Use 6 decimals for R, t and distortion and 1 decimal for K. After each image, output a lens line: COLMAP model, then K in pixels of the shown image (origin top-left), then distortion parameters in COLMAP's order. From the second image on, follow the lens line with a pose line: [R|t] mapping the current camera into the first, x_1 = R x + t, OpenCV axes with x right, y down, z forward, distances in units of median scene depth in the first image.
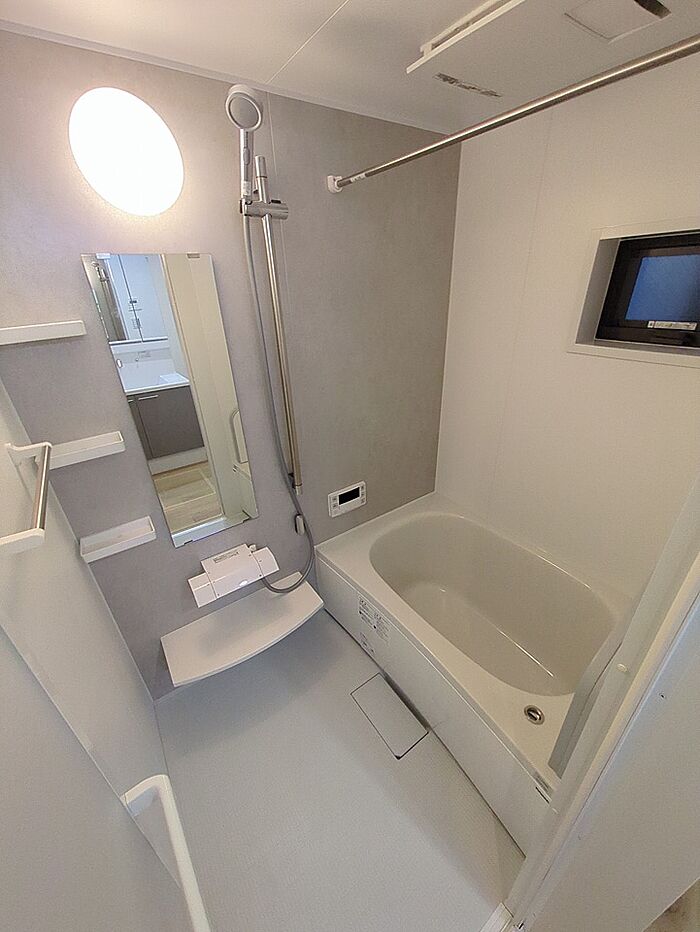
lens RADIAL K [[367.1, 0, 350.6], [0, 367.1, 469.2], [0, 0, 1]] dist [-0.003375, 0.000697]
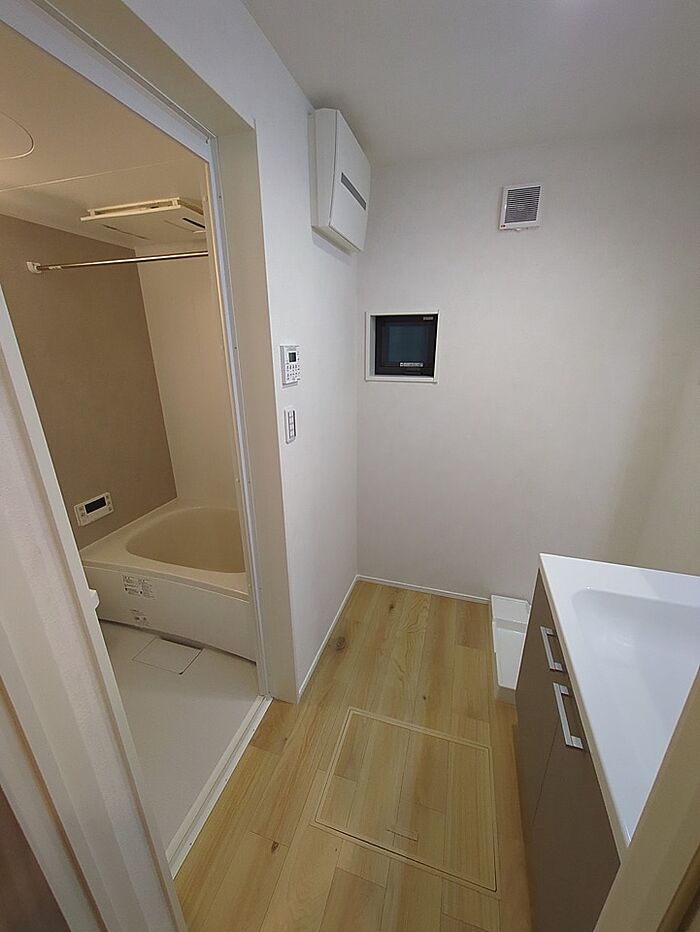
lens RADIAL K [[367.1, 0, 353.0], [0, 367.1, 465.4], [0, 0, 1]] dist [-0.003375, 0.000697]
pose [[0.780191, -0.174737, 0.600640, -0.044149], [0.264658, 0.962226, -0.063845, 0.246849], [-0.566796, 0.208776, 0.796966, -0.441749]]
